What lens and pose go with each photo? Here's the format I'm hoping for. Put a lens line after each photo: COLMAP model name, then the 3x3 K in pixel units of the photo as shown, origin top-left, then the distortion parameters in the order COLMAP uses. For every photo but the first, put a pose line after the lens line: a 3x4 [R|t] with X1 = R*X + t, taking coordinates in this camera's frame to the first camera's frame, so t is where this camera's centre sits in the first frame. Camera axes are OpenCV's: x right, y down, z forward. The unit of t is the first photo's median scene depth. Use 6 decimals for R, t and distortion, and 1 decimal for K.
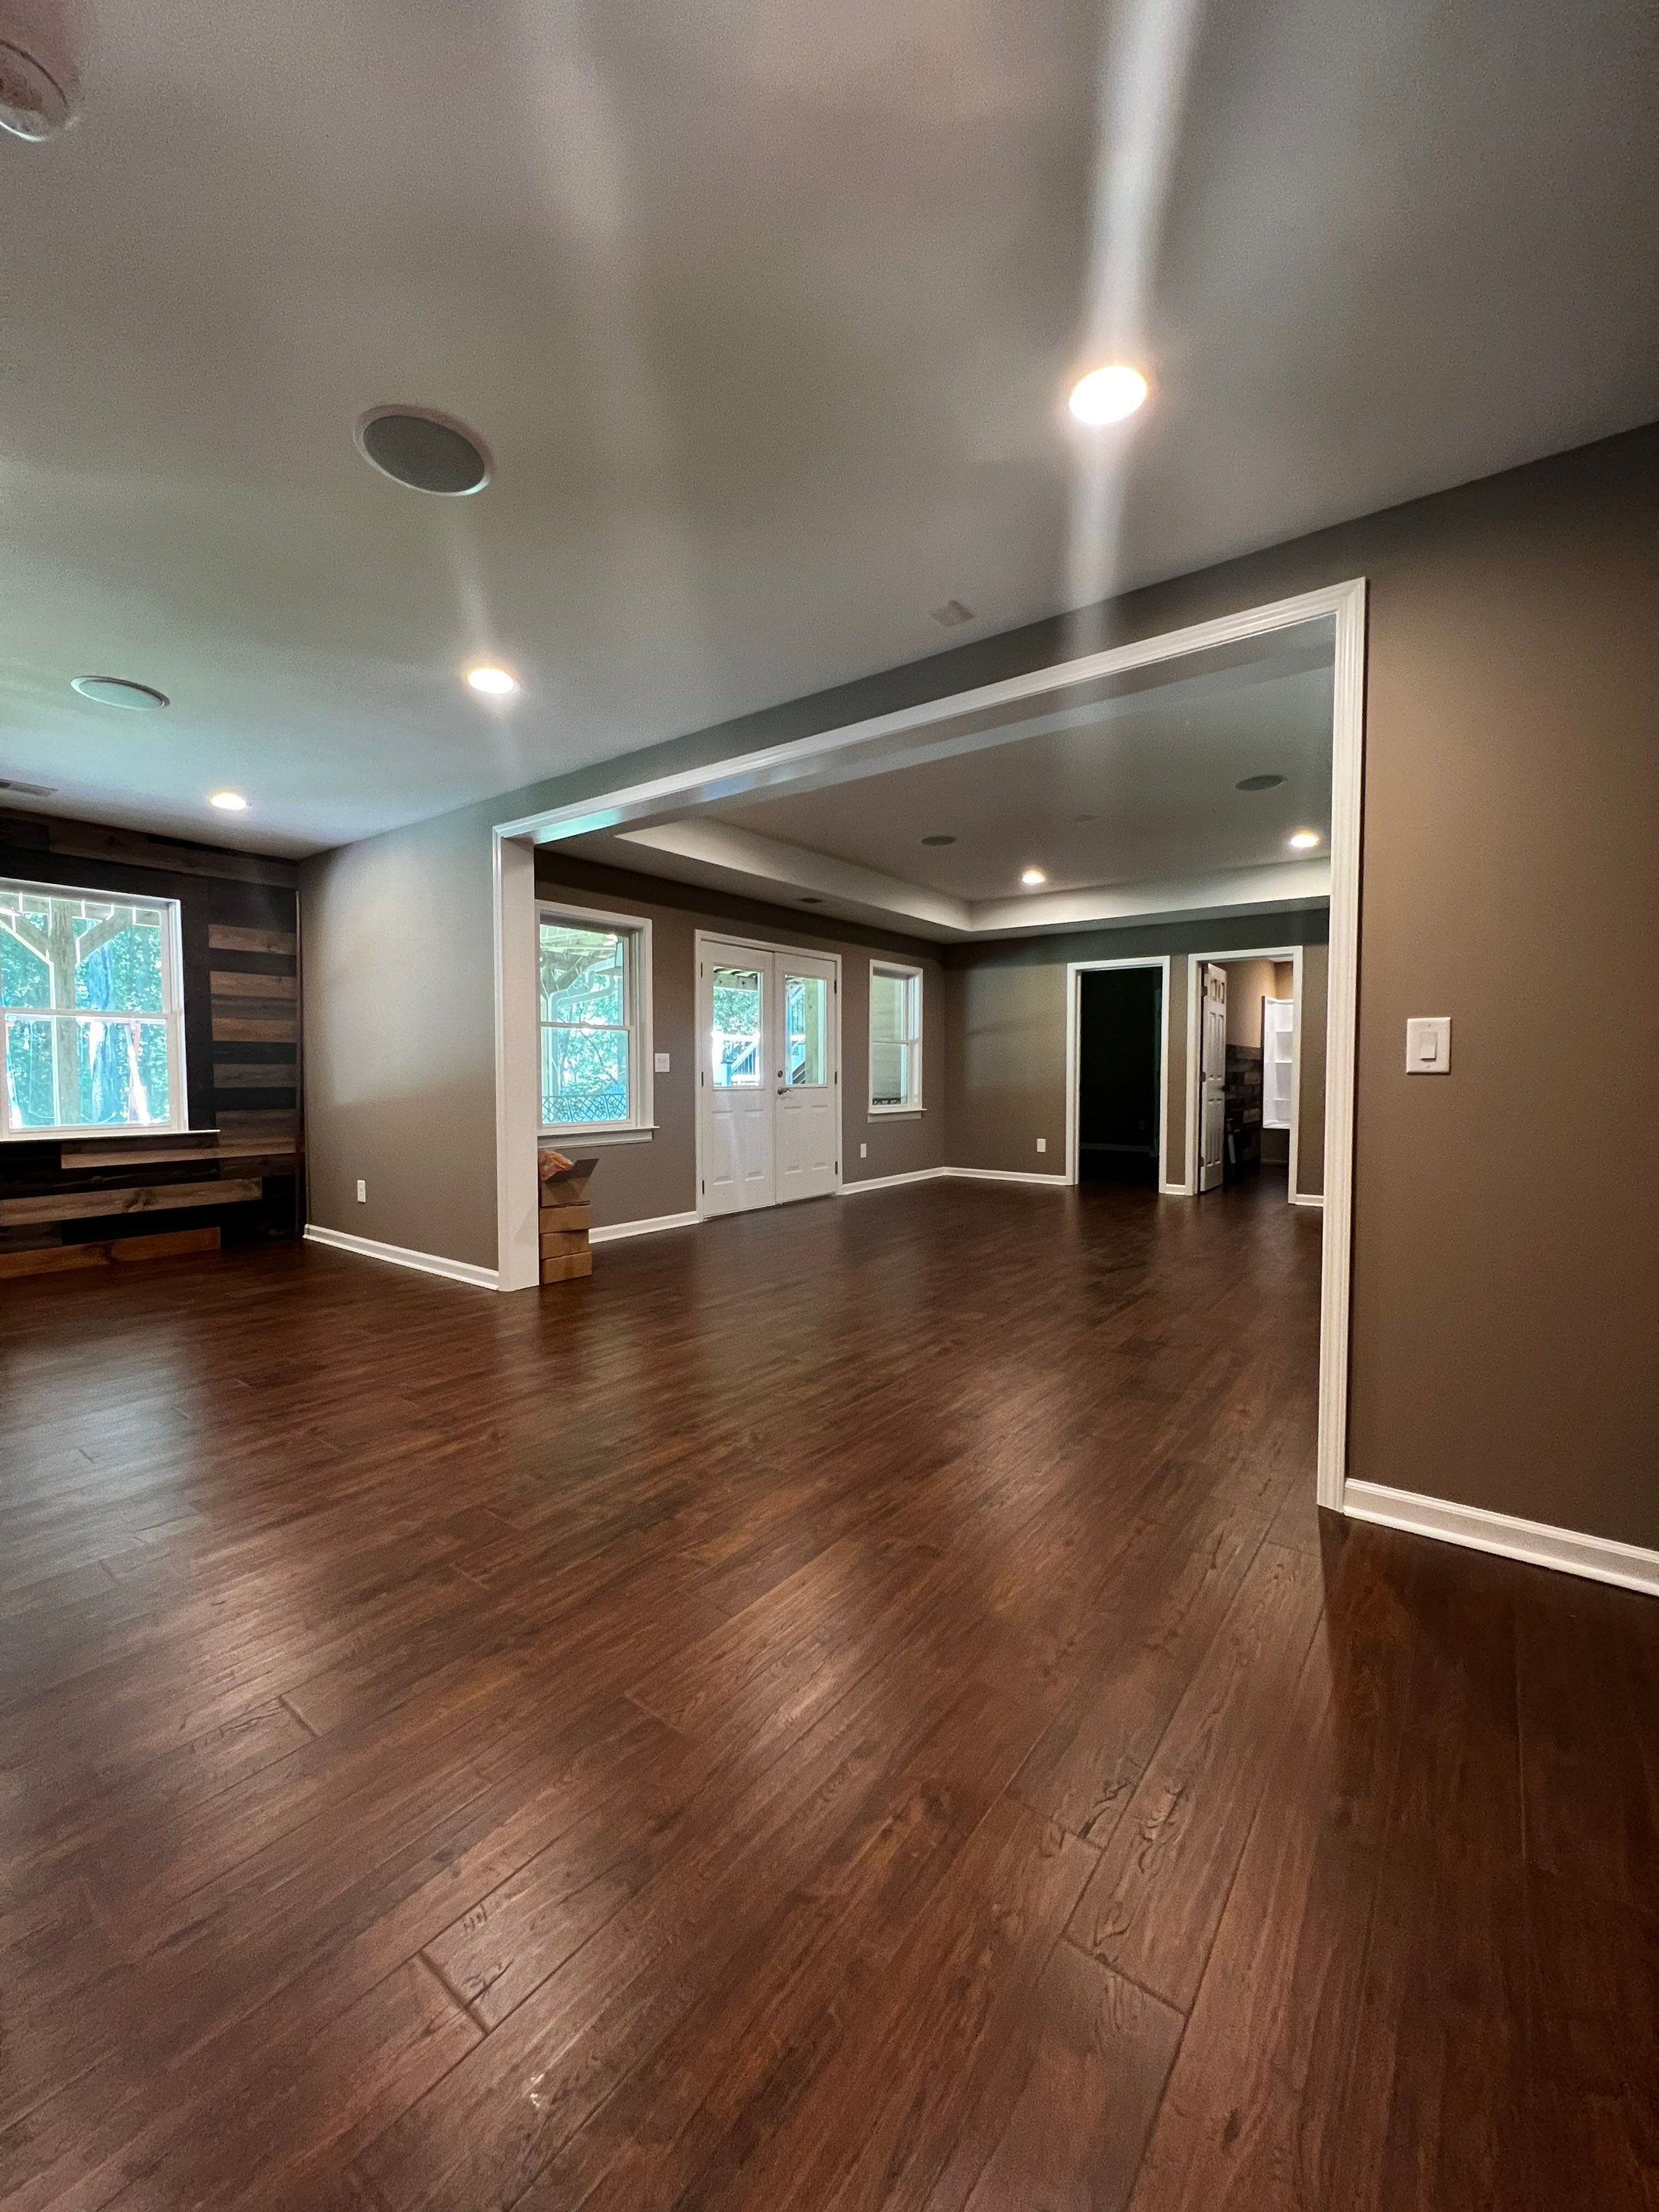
lens RADIAL K [[883.7, 0, 832.9], [0, 883.7, 1103.7], [0, 0, 1]] dist [-0.001941, 0.001025]
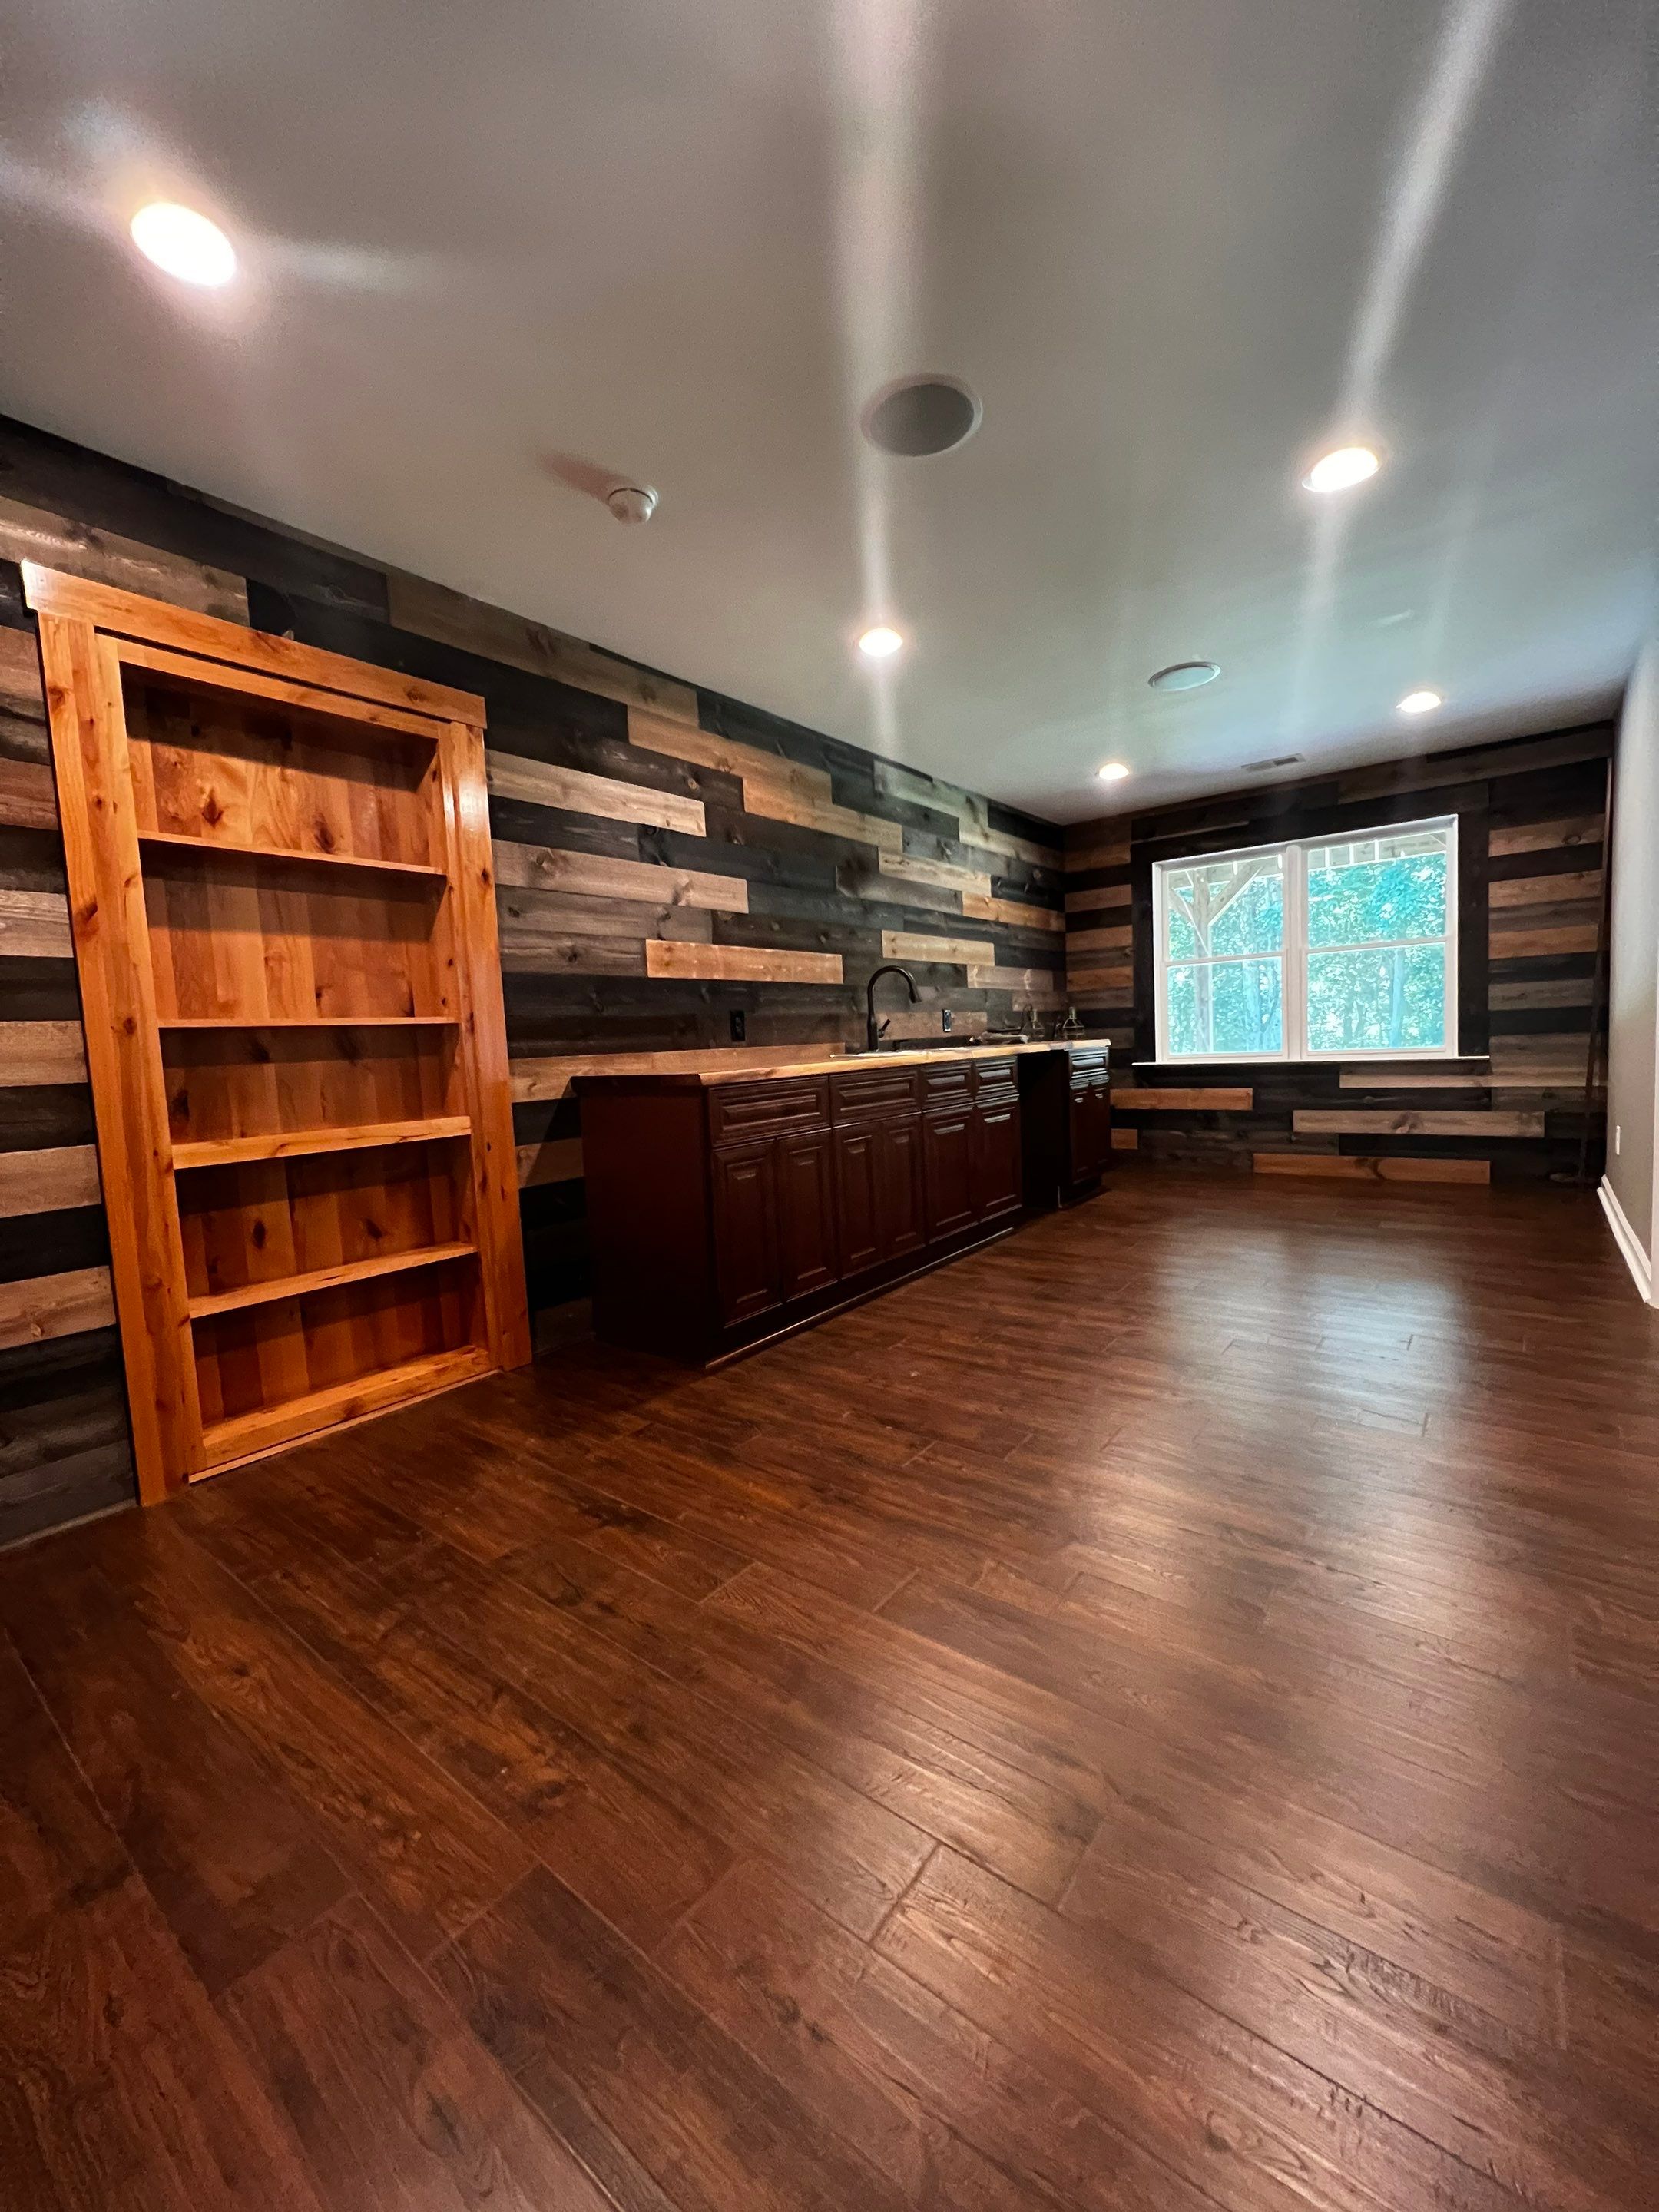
lens RADIAL K [[883.7, 0, 827.6], [0, 883.7, 1108.6], [0, 0, 1]] dist [-0.001941, 0.001025]
pose [[-0.021746, 0.077559, -0.996751, 0.245831], [0.014120, 0.996911, 0.077263, 0.003297], [0.999664, -0.012394, -0.022774, 0.331722]]
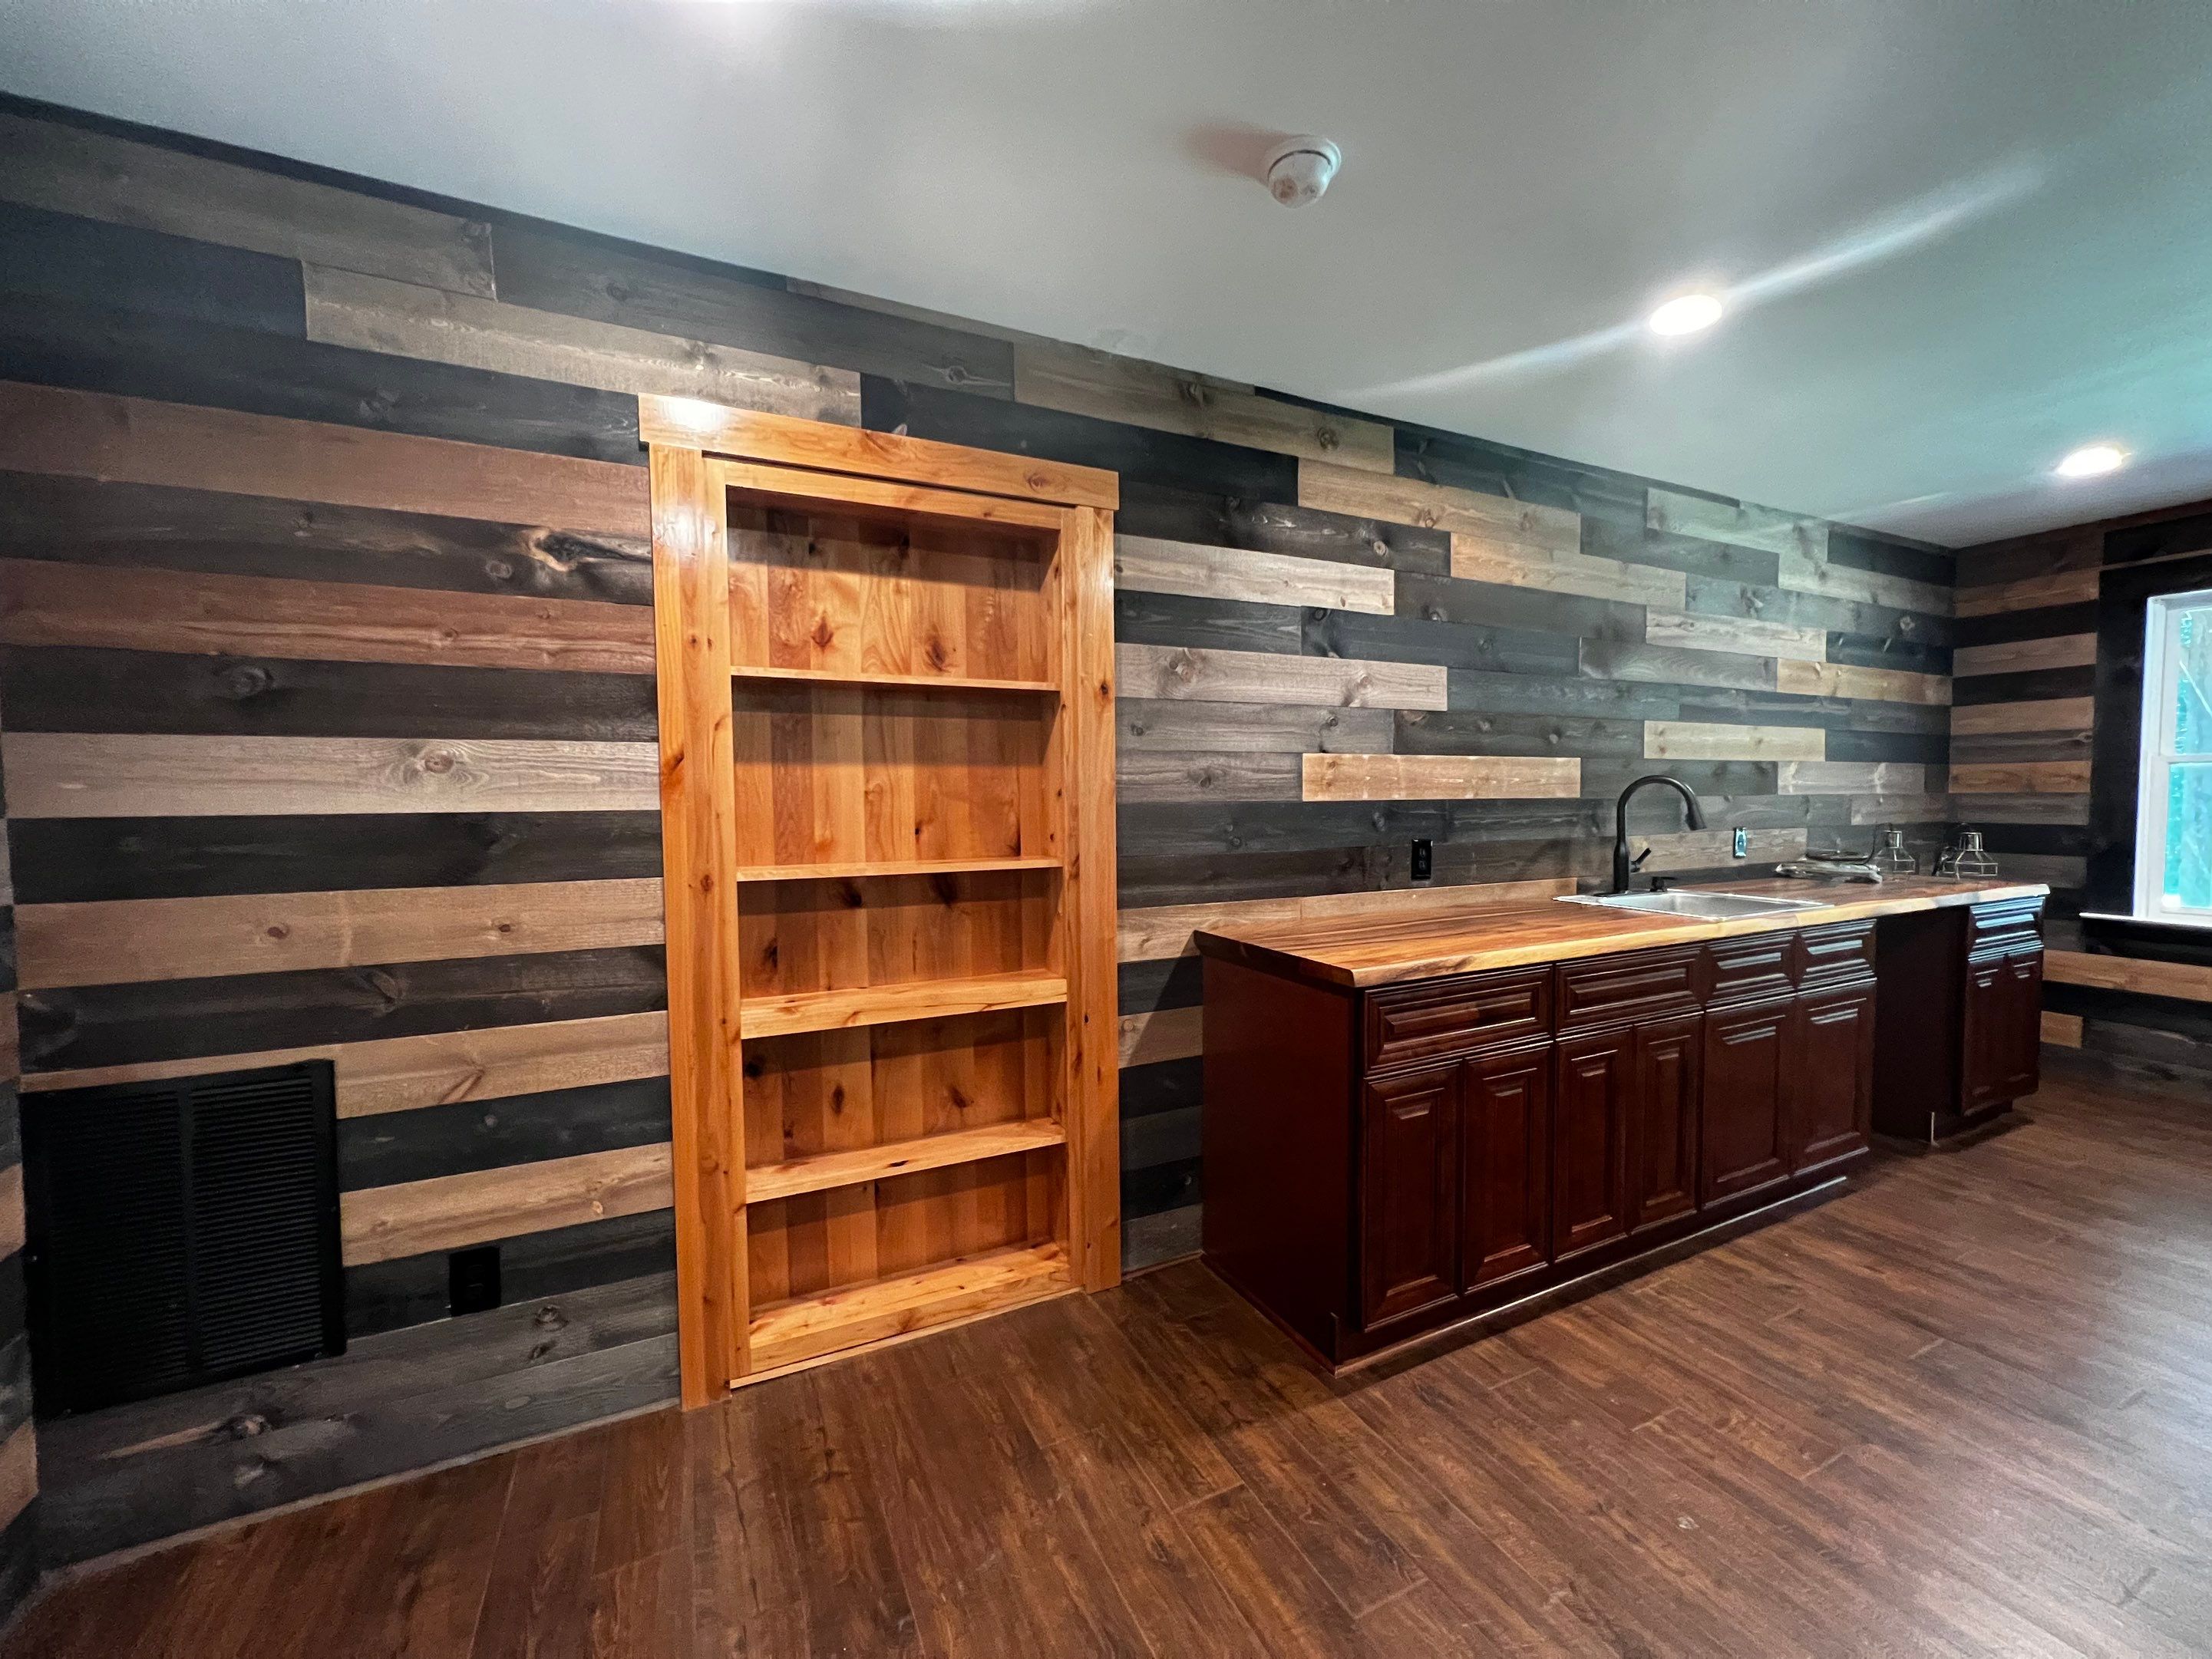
lens RADIAL K [[883.6, 0, 1104.7], [0, 883.6, 834.8], [0, 0, 1]] dist [-0.001941, 0.001025]
pose [[-0.460169, 0.043912, -0.886745, 0.117641], [-0.022751, 0.997865, 0.061222, -0.045791], [0.887540, 0.048347, -0.458187, 0.320415]]
